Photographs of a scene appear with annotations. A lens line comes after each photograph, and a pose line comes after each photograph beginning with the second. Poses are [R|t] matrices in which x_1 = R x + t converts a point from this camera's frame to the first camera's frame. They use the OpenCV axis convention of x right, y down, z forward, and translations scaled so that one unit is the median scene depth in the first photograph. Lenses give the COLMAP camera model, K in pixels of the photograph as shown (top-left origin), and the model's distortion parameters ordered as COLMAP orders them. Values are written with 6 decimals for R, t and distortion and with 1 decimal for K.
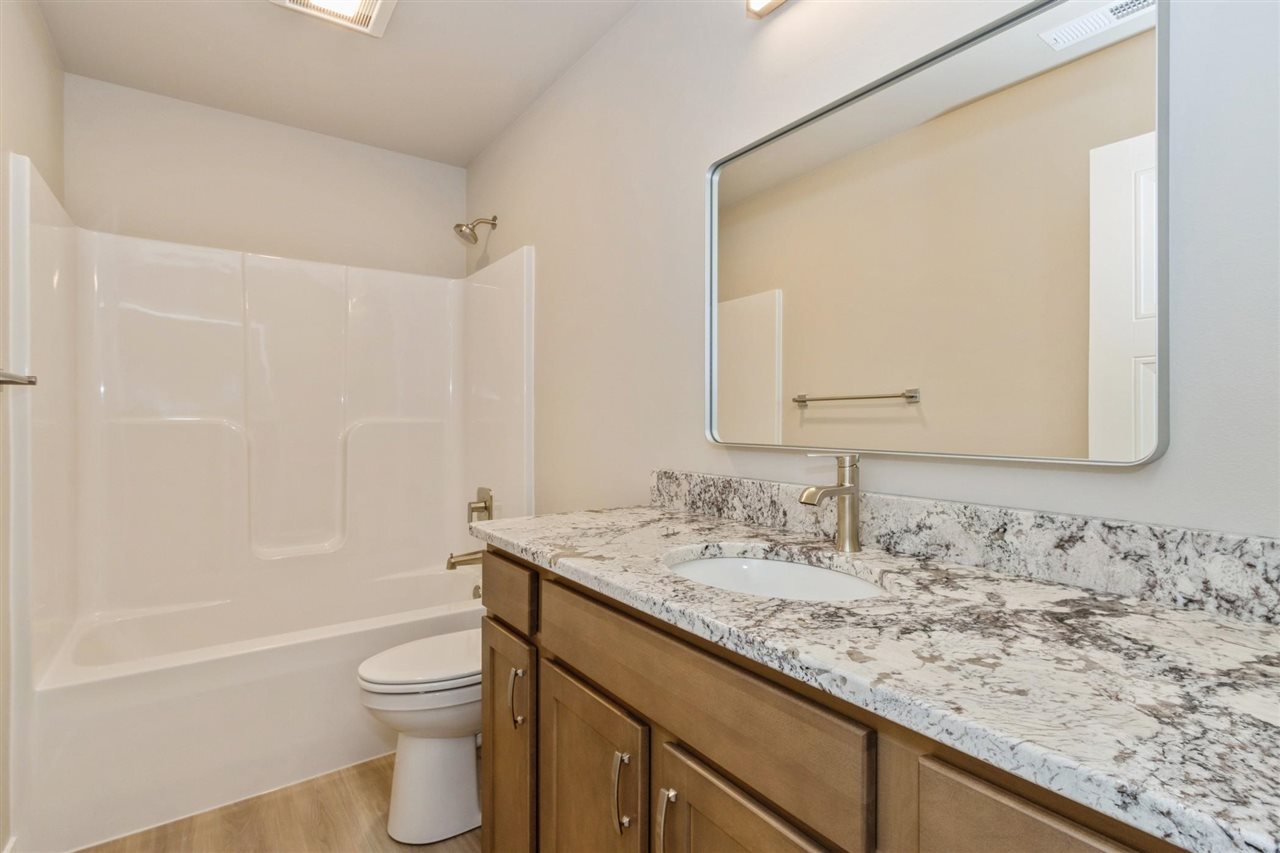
lens RADIAL K [[616.3, 0, 640.0], [0, 616.3, 426.5], [0, 0, 1]] dist [0.003968, 0.000367]
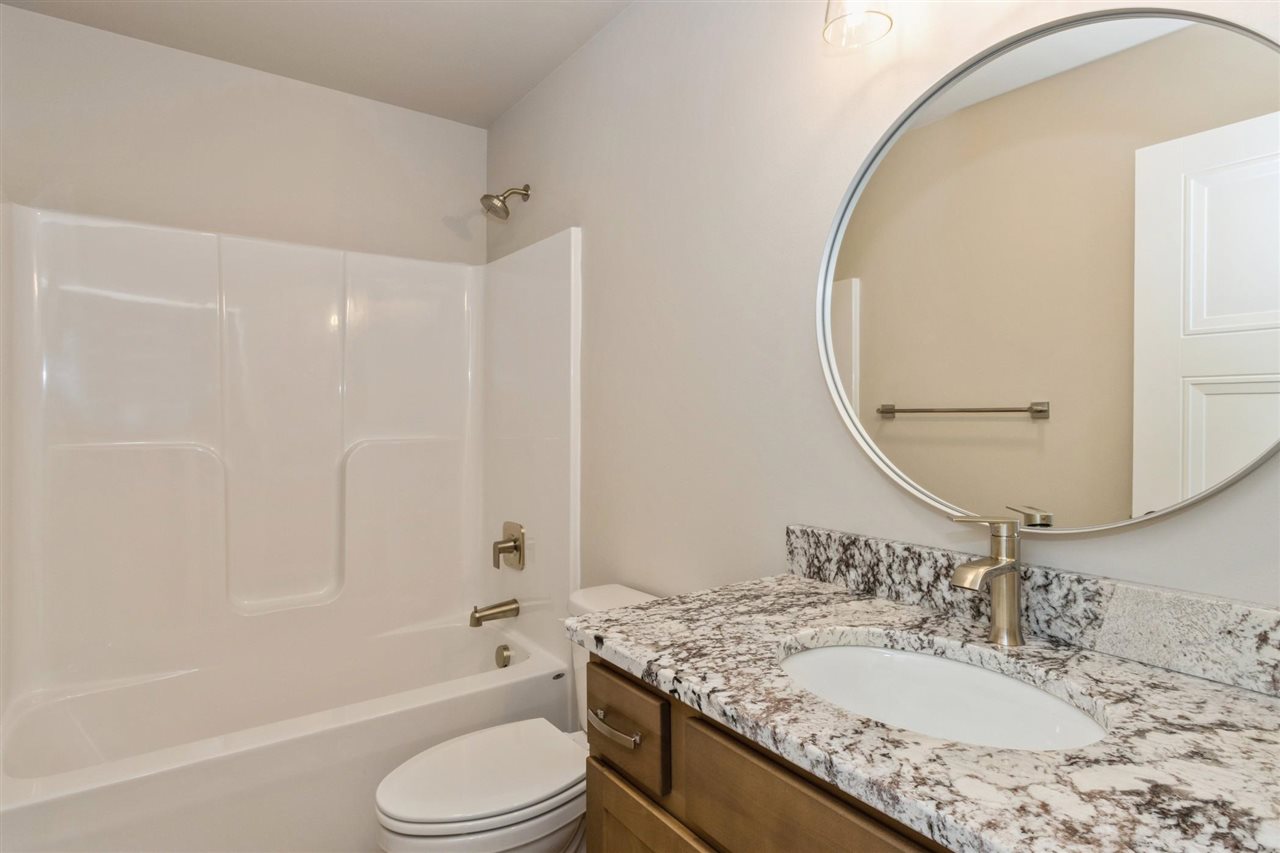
lens RADIAL K [[690.5, 0, 640.0], [0, 690.5, 426.5], [0, 0, 1]] dist [-0.000838, -0.000288]
pose [[0.999991, 0.004175, -0.000422, -0.089799], [-0.004172, 0.999970, 0.006582, -0.034108], [0.000449, -0.006580, 0.999978, 0.100828]]
